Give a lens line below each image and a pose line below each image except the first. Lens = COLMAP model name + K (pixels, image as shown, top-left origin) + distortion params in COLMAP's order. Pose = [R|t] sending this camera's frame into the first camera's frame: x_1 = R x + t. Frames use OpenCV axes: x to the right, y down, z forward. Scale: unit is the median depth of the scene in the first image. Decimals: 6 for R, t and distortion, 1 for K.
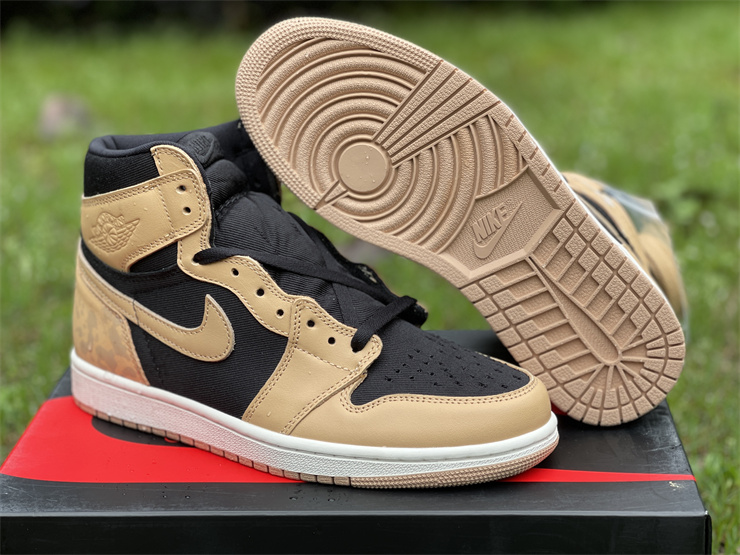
lens RADIAL K [[1387.9, 0, 370.0], [0, 1387.9, 277.5], [0, 0, 1]] dist [0.065946, 0.202898]
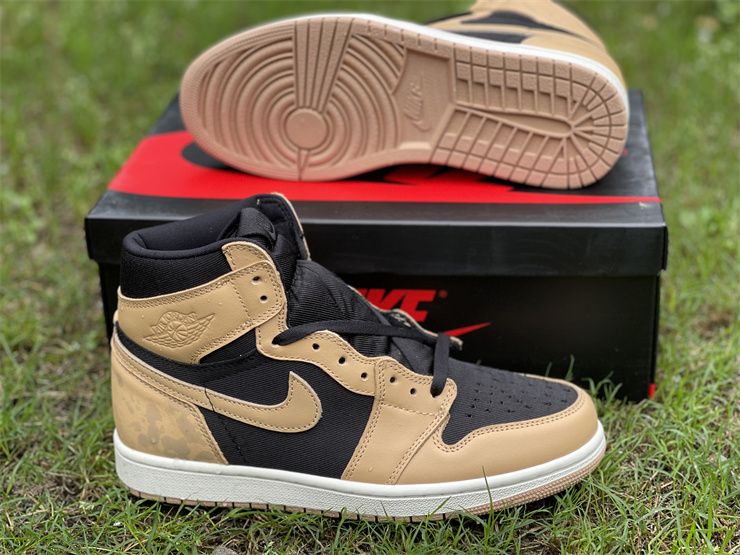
lens RADIAL K [[1387.9, 0, 370.0], [0, 1387.9, 277.5], [0, 0, 1]] dist [0.065946, 0.202898]
pose [[0.931982, -0.180345, 0.314461, -0.381819], [0.160571, 0.983101, 0.087922, -0.142456], [-0.325003, -0.031448, 0.945190, -0.020385]]
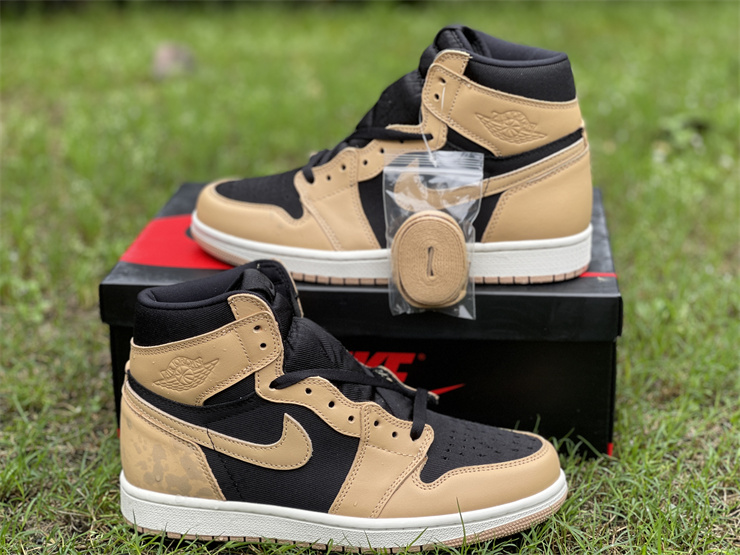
lens RADIAL K [[1387.9, 0, 370.0], [0, 1387.9, 277.5], [0, 0, 1]] dist [0.065946, 0.202898]
pose [[0.927435, -0.127850, 0.351454, -0.451741], [0.142269, 0.989708, -0.015396, -0.074109], [-0.345868, 0.064280, 0.936079, -0.139639]]
